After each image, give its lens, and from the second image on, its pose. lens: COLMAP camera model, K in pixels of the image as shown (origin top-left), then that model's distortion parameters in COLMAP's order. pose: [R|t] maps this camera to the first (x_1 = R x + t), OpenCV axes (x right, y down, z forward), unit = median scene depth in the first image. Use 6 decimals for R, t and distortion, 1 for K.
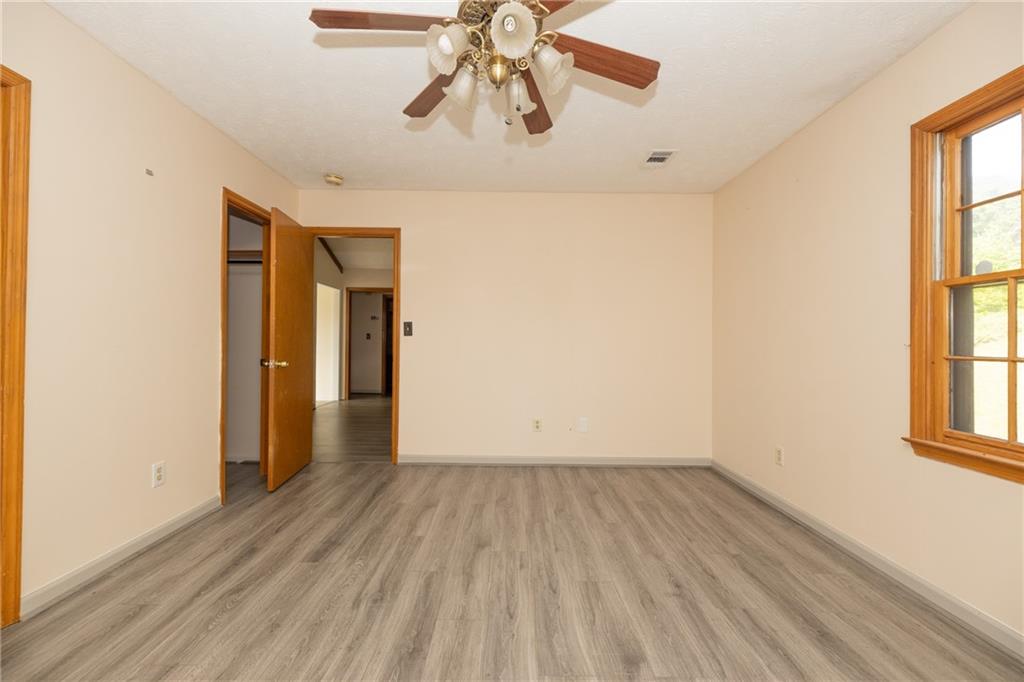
lens RADIAL K [[426.5, 0, 510.5], [0, 426.5, 340.4], [0, 0, 1]] dist [-0.000871, -0.000386]
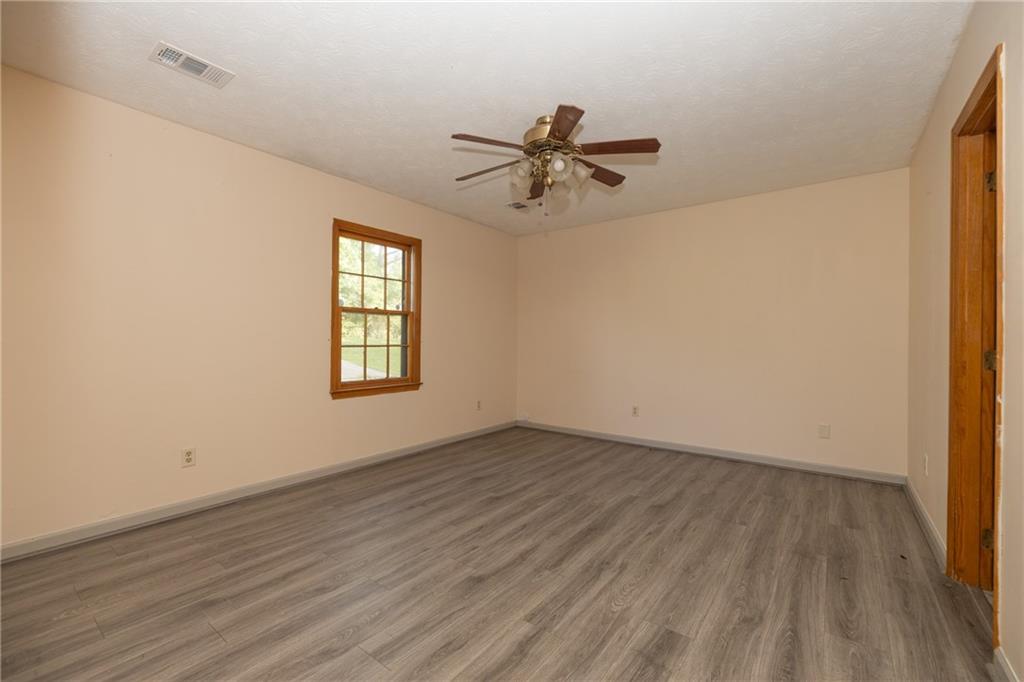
lens RADIAL K [[426.5, 0, 511.2], [0, 426.5, 336.5], [0, 0, 1]] dist [-0.000871, -0.000386]
pose [[-0.793543, -0.006843, 0.608476, -0.716546], [-0.015568, 0.999838, -0.009059, 0.000737], [-0.608315, -0.016661, -0.793521, 1.848325]]
